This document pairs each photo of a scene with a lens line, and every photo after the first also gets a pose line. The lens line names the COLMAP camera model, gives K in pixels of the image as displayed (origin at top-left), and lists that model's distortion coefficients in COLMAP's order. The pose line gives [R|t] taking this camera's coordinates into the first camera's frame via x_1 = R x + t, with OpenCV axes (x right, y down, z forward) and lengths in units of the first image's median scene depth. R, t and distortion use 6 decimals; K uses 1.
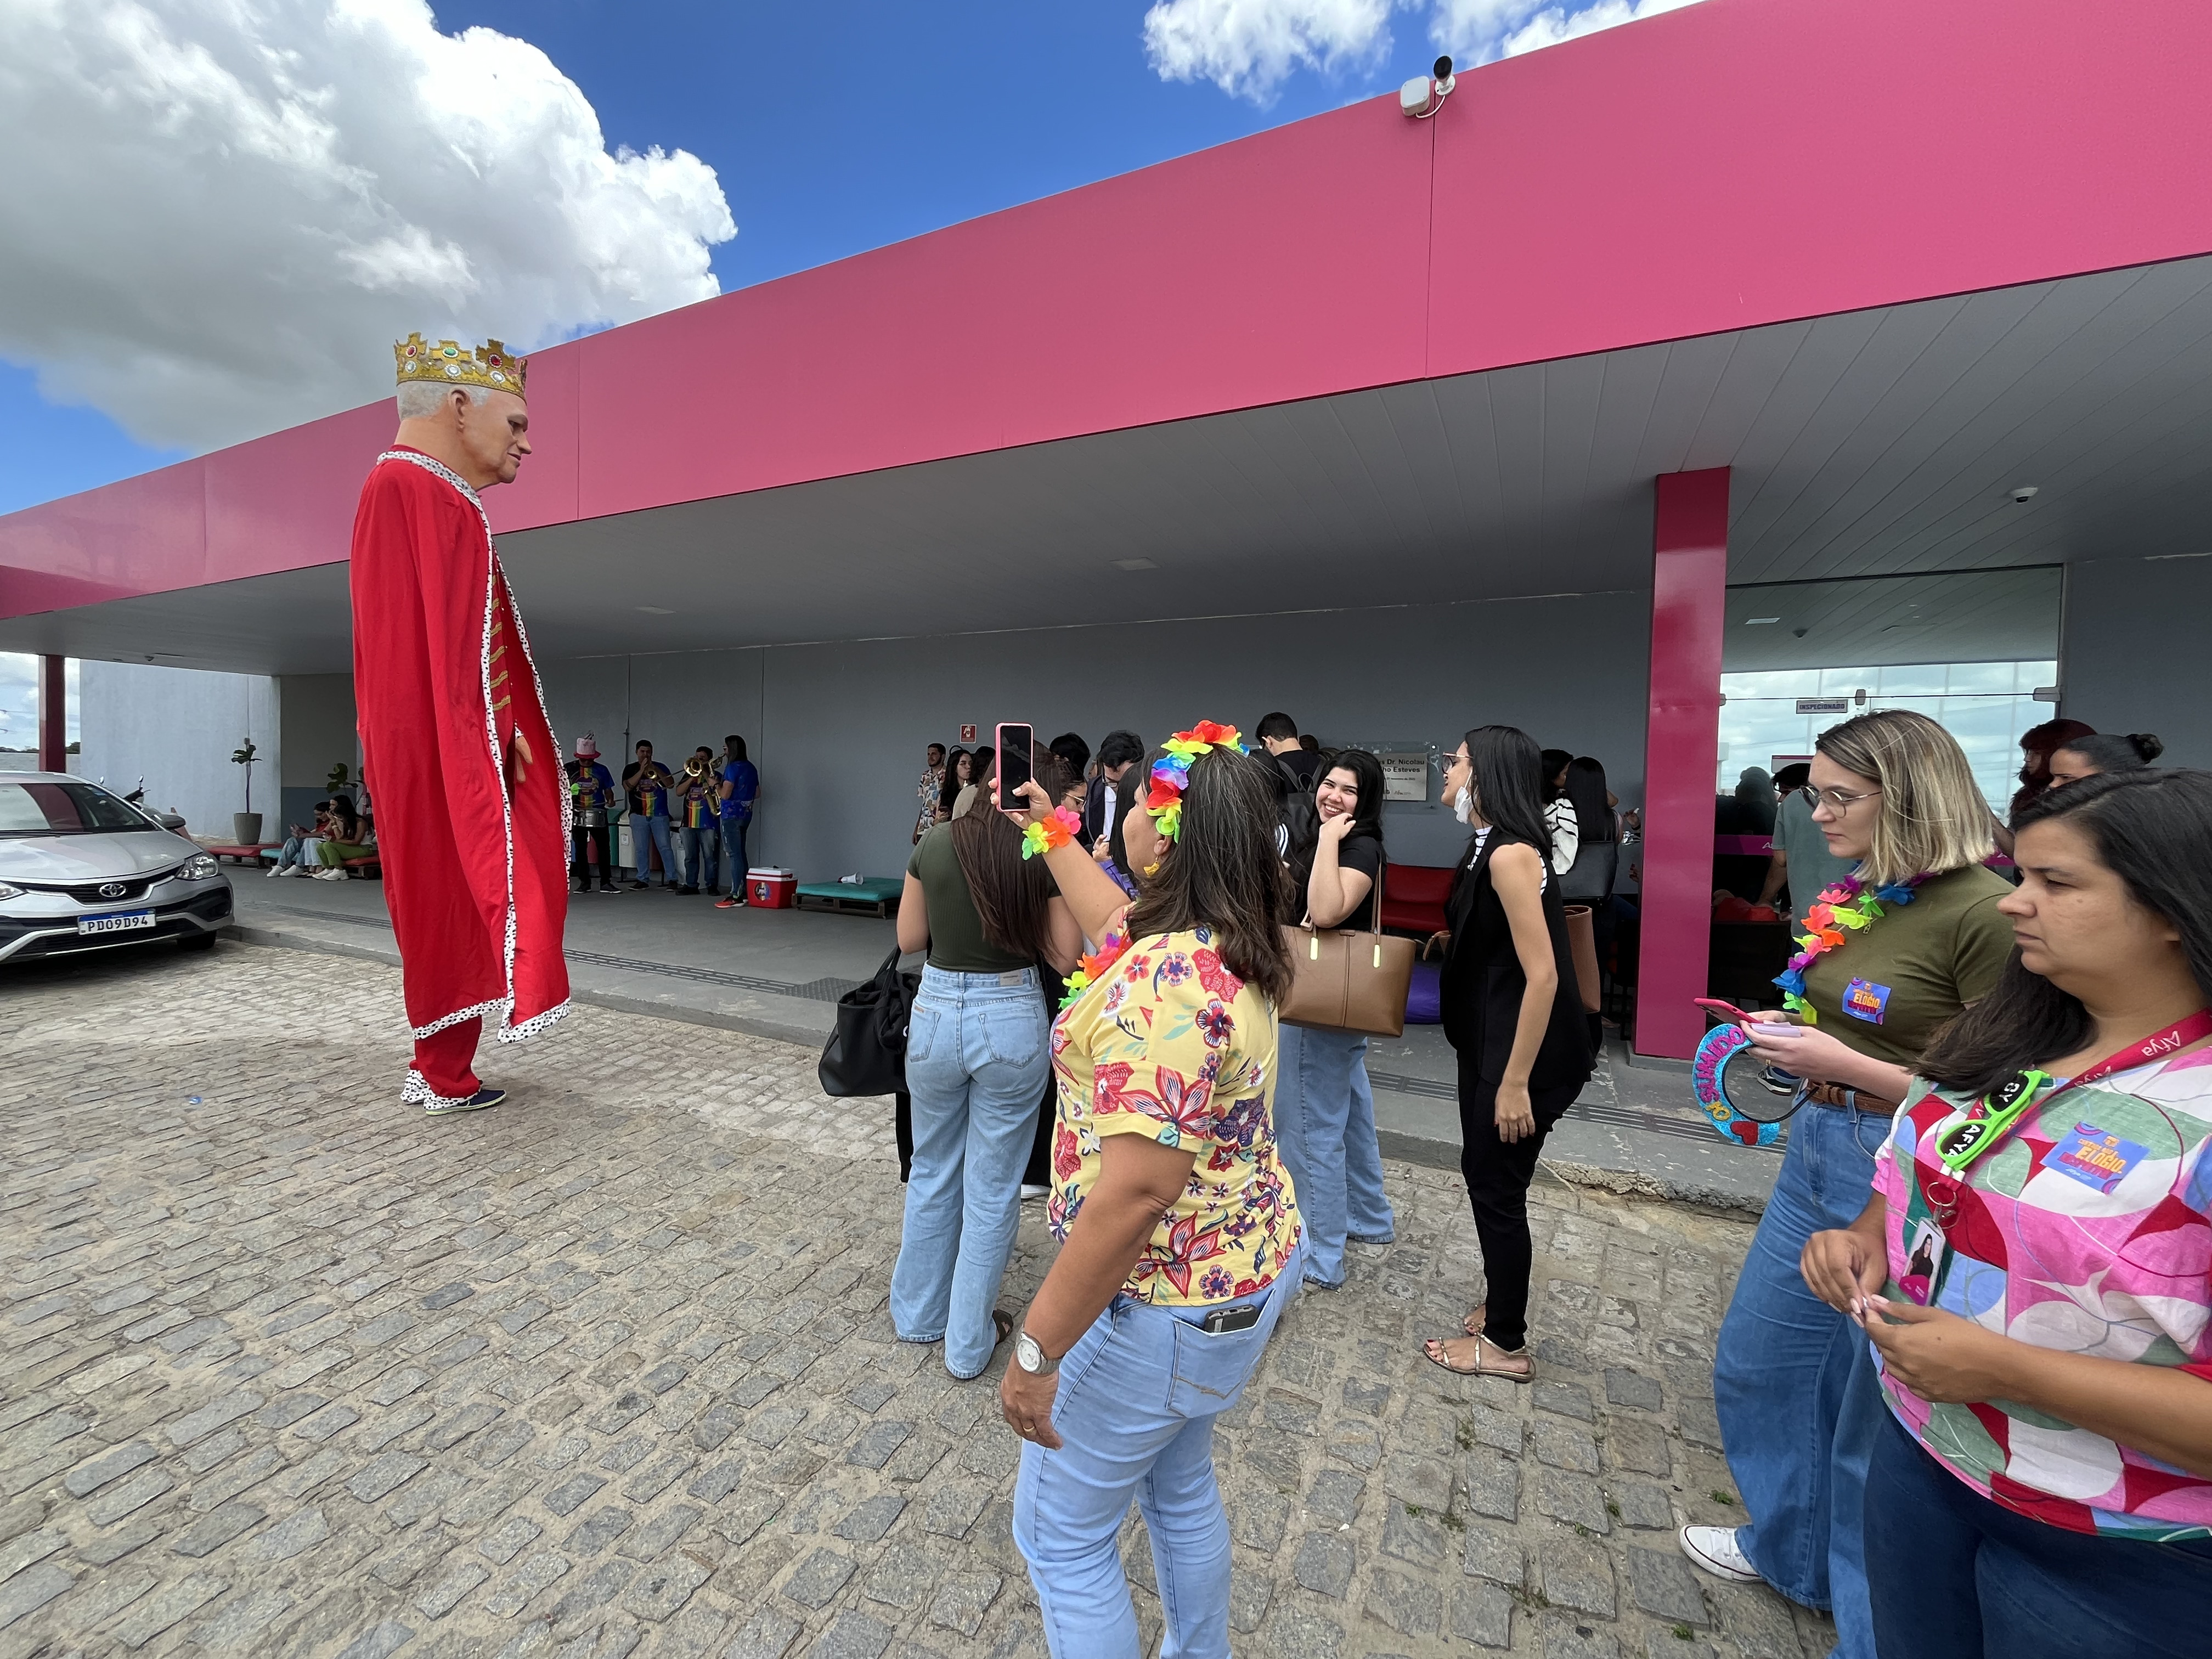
lens RADIAL K [[874.8, 0, 1111.1], [0, 874.8, 832.3], [0, 0, 1]] dist [-0.001274, -0.000277]
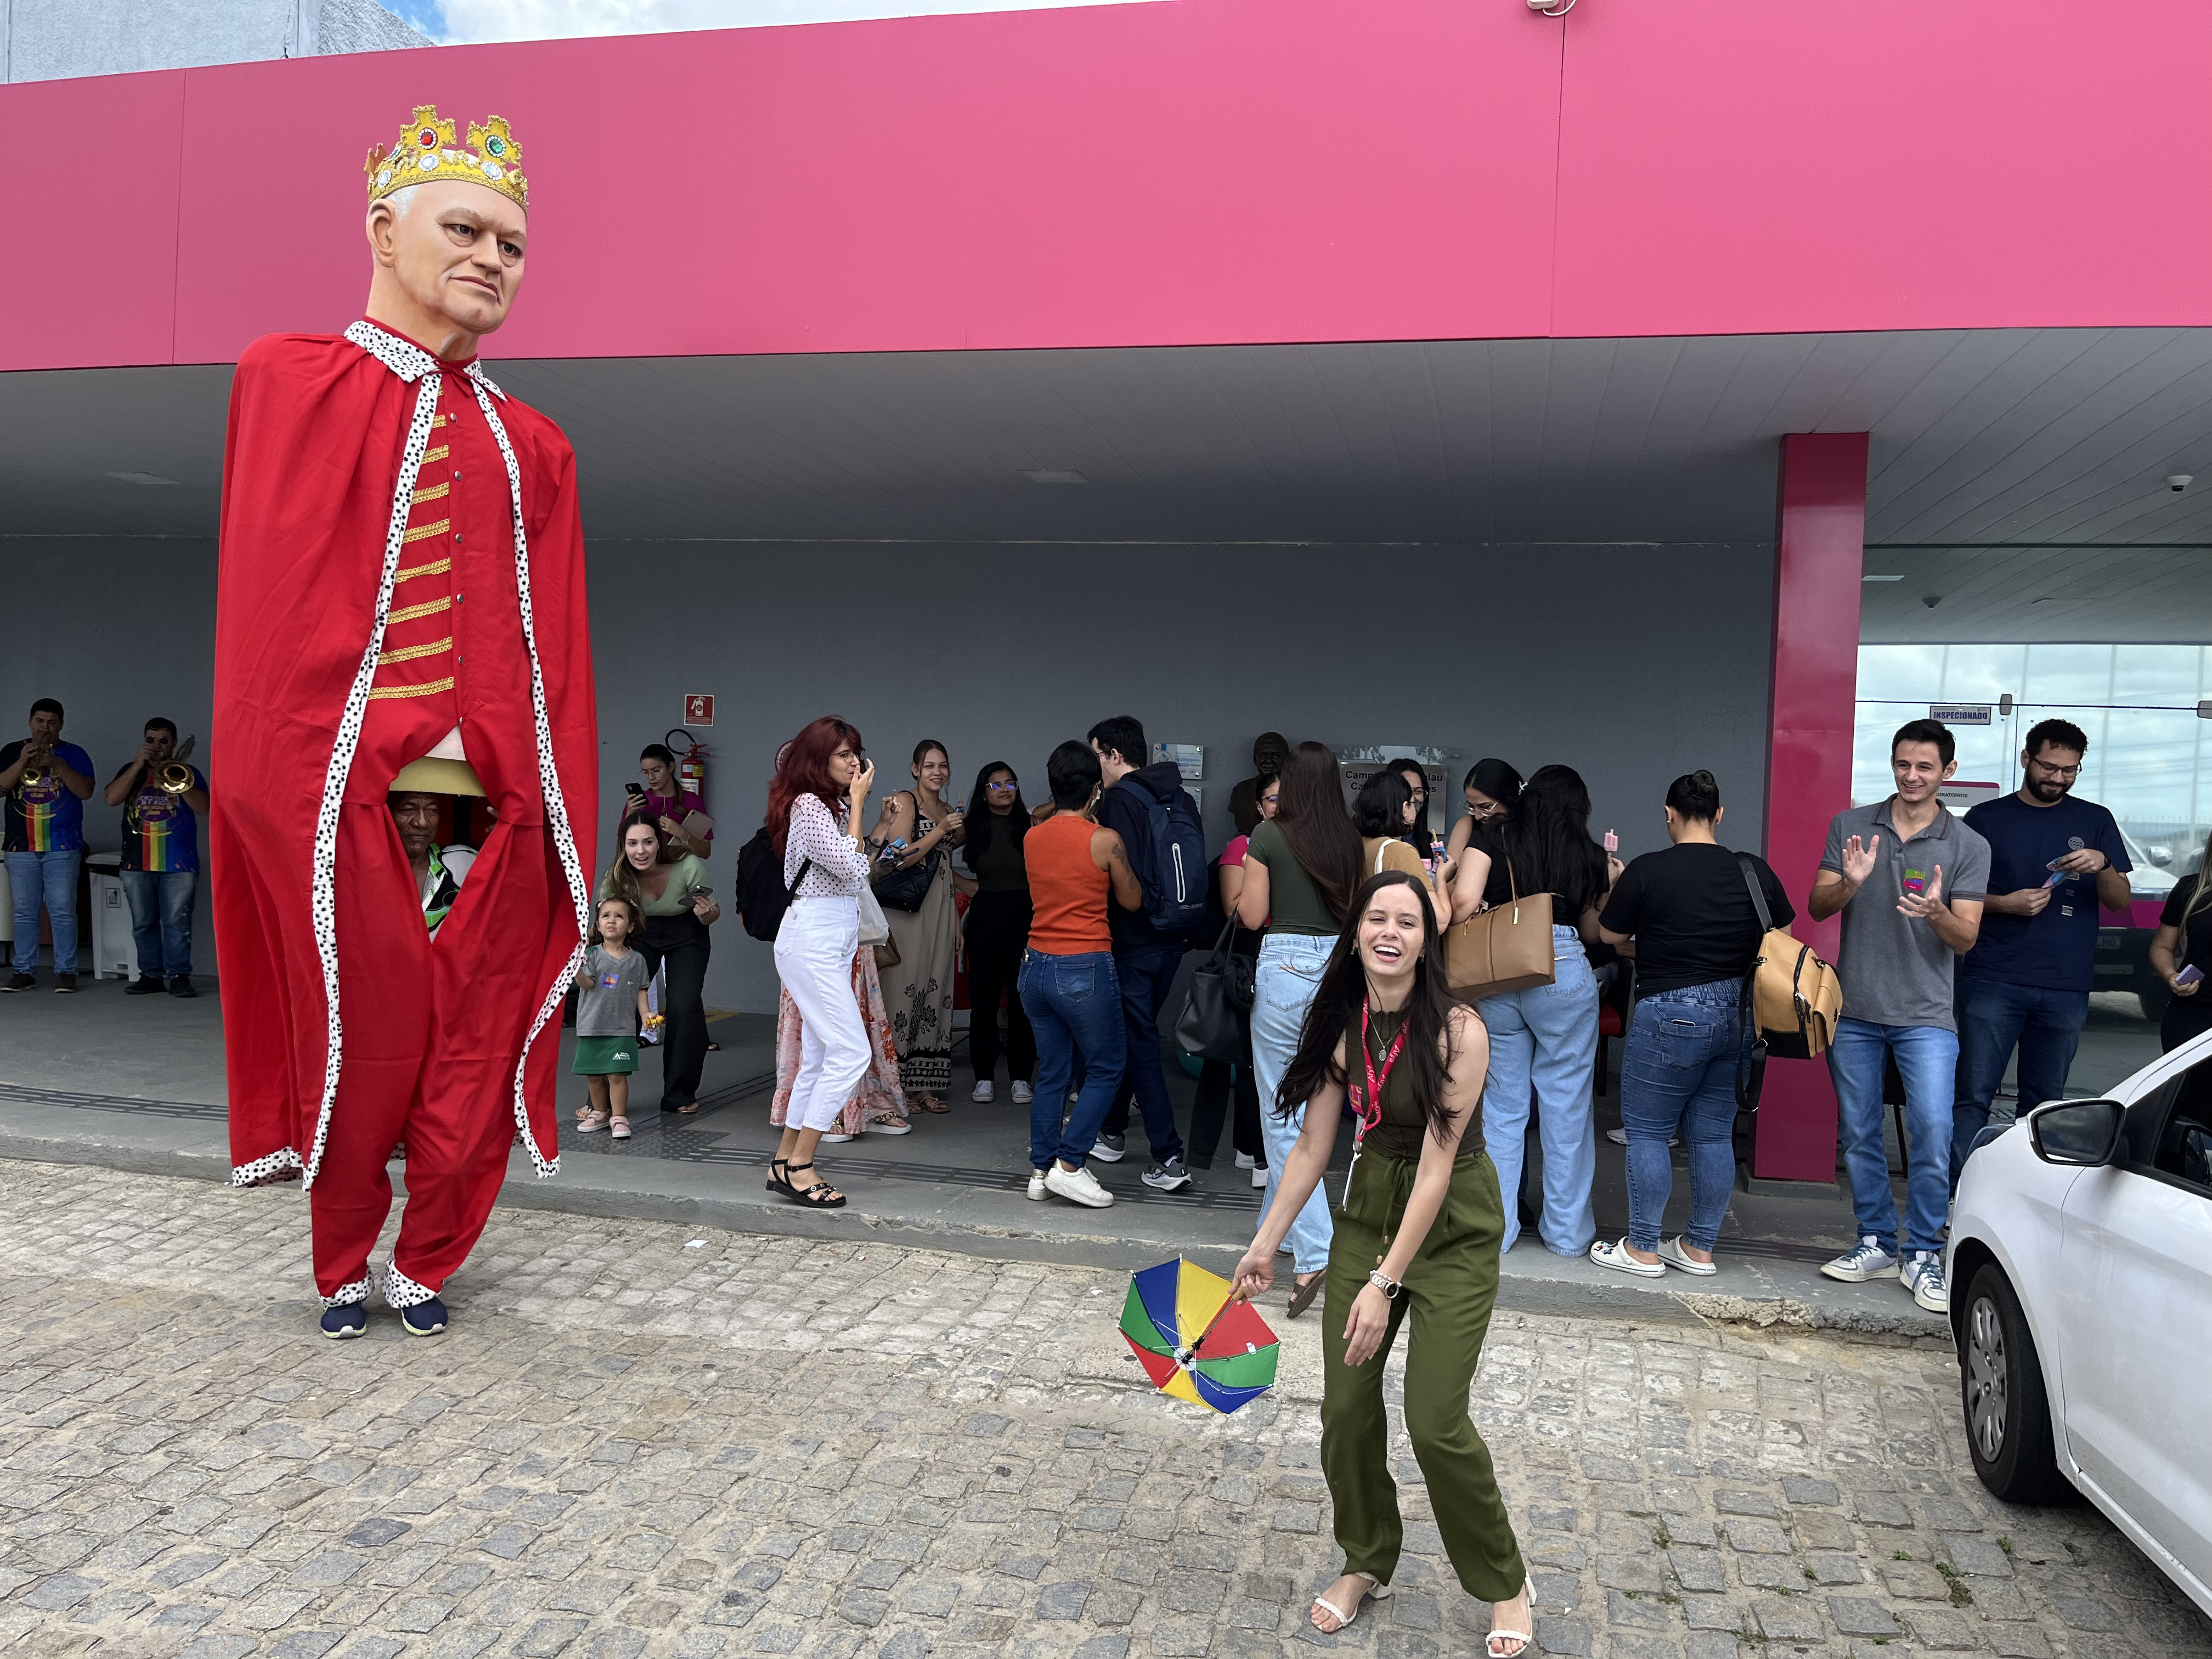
lens RADIAL K [[1644.9, 0, 1117.6], [0, 1644.9, 859.0], [0, 0, 1]] dist [0.074922, -0.103182]
pose [[0.975204, 0.003194, 0.221286, -0.435403], [-0.002885, 0.999994, -0.001718, -0.035460], [-0.221291, 0.001037, 0.975207, -0.484644]]
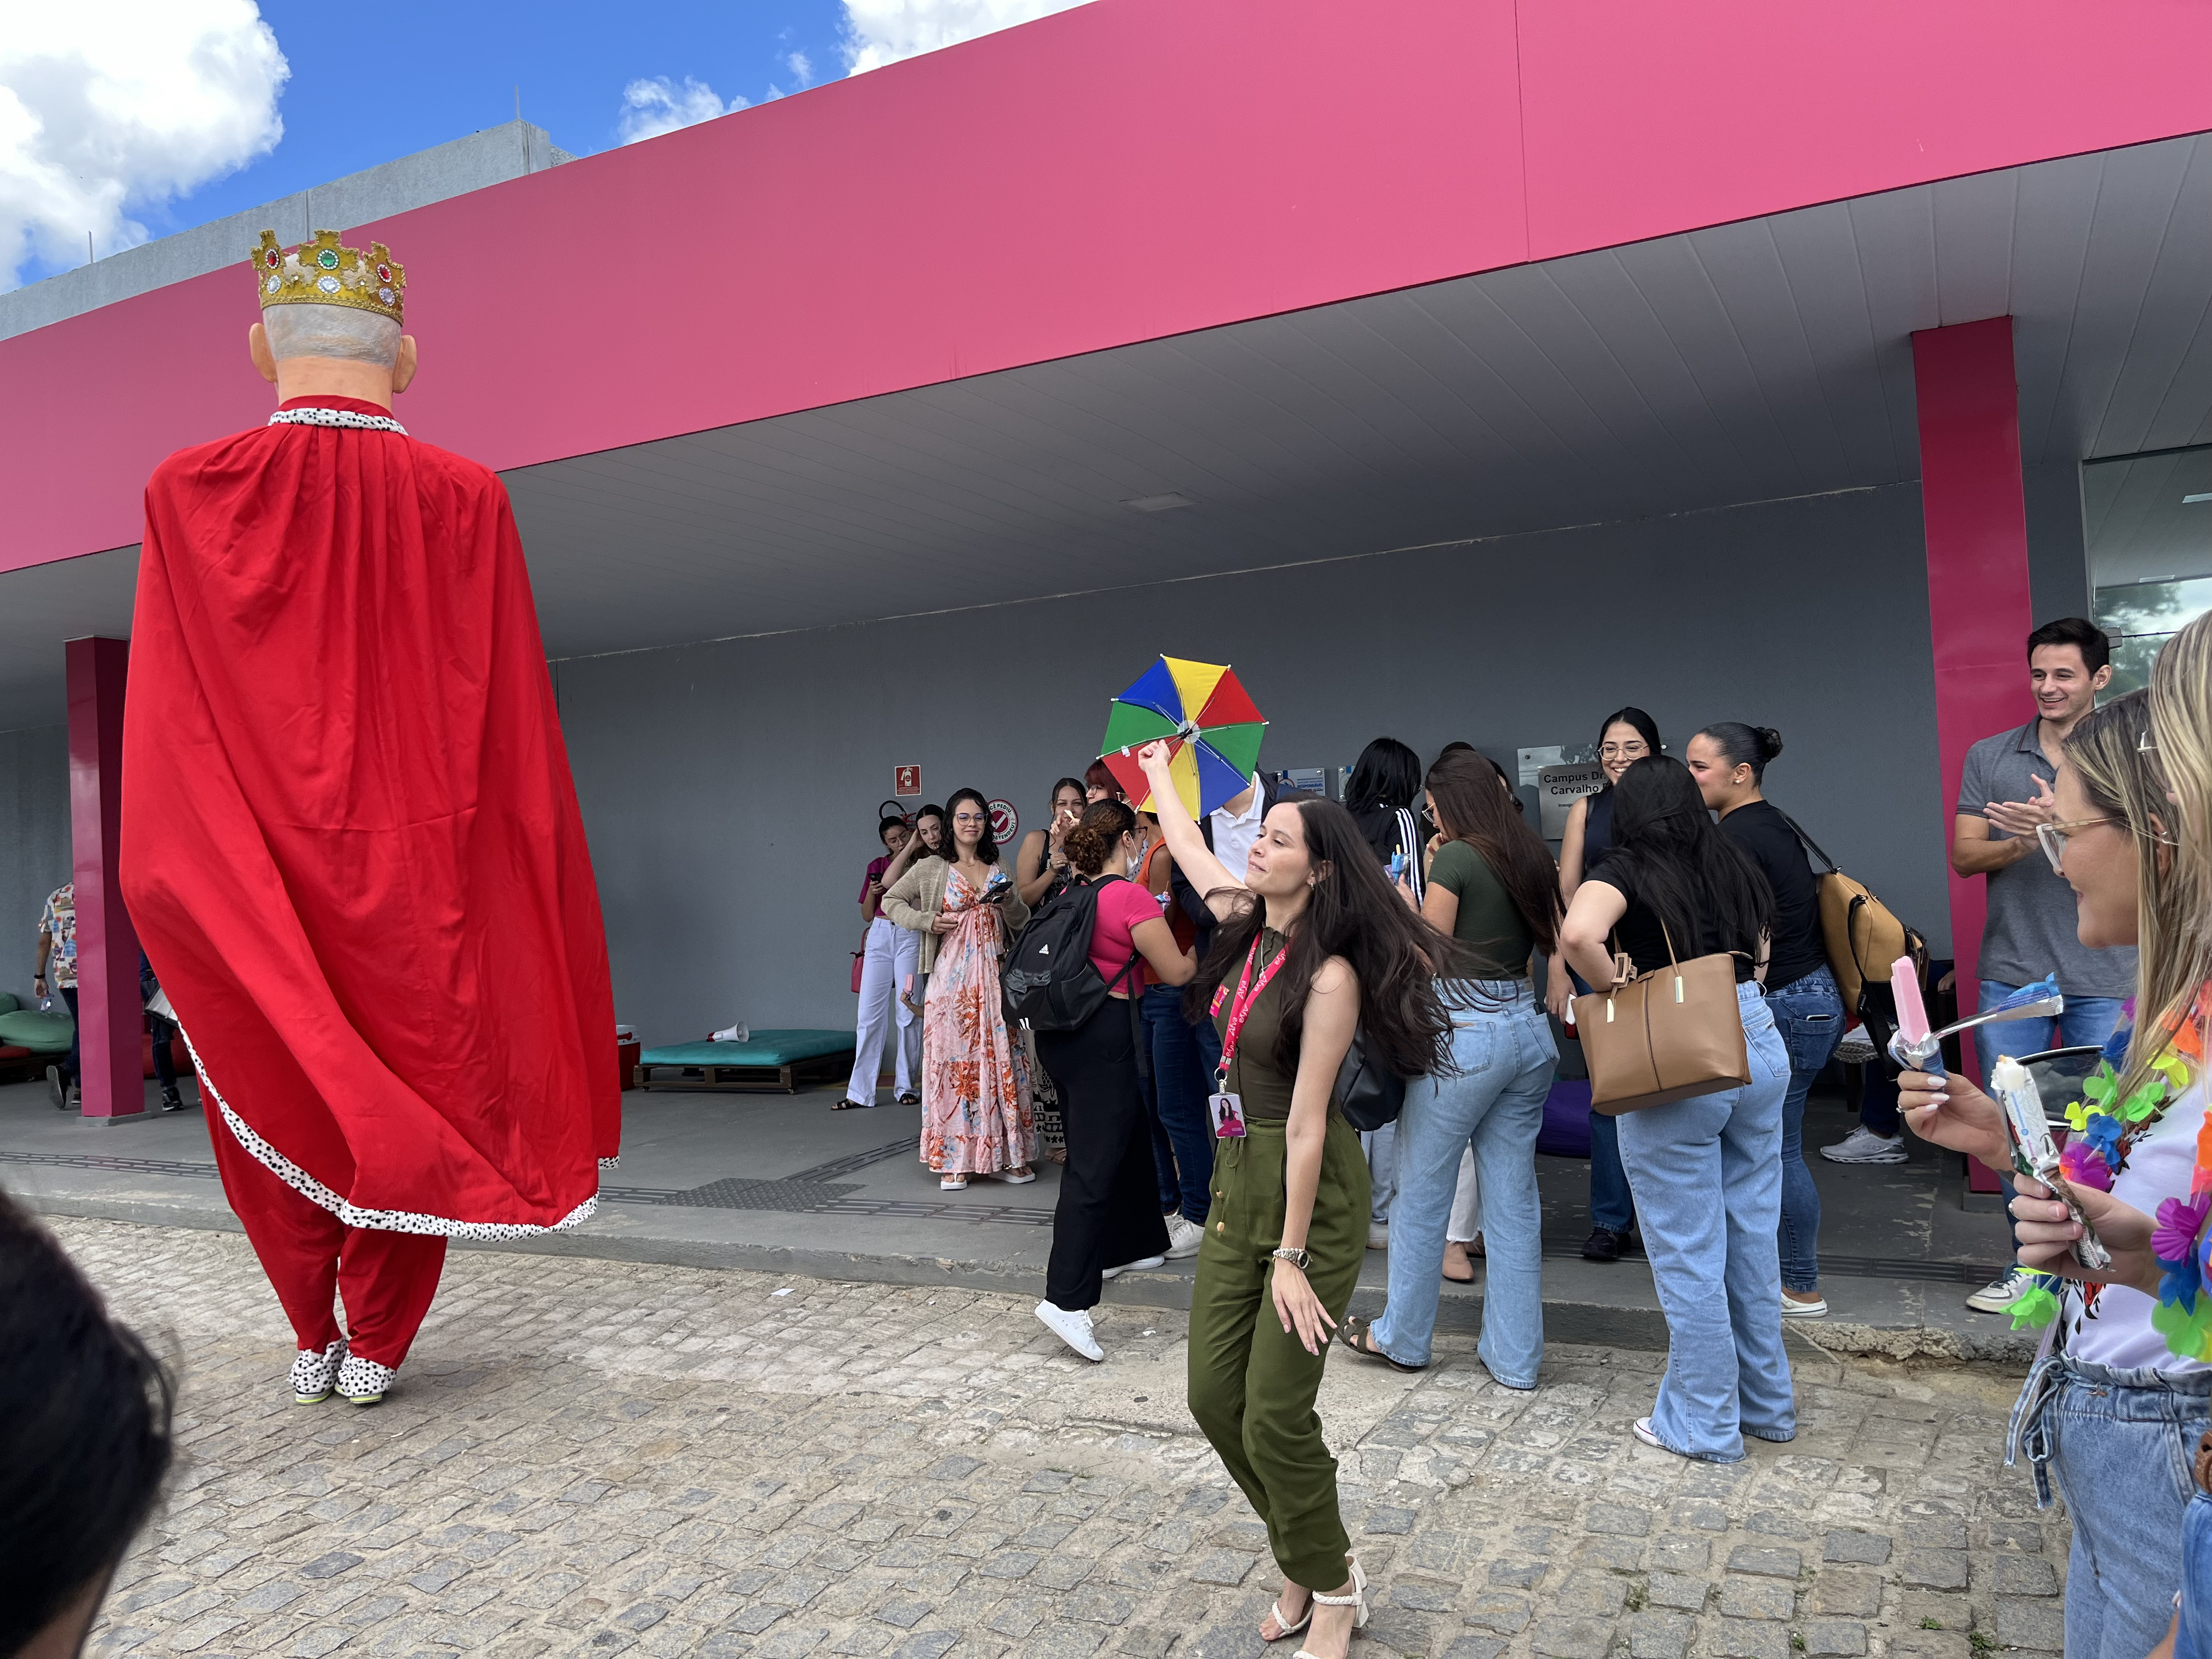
lens RADIAL K [[1644.9, 0, 1117.6], [0, 1644.9, 859.0], [0, 0, 1]] dist [0.074922, -0.103182]
pose [[0.997119, -0.073194, -0.019910, 0.003534], [0.072098, 0.996088, -0.051086, 0.035445], [0.023572, 0.049503, 0.998496, -0.449087]]
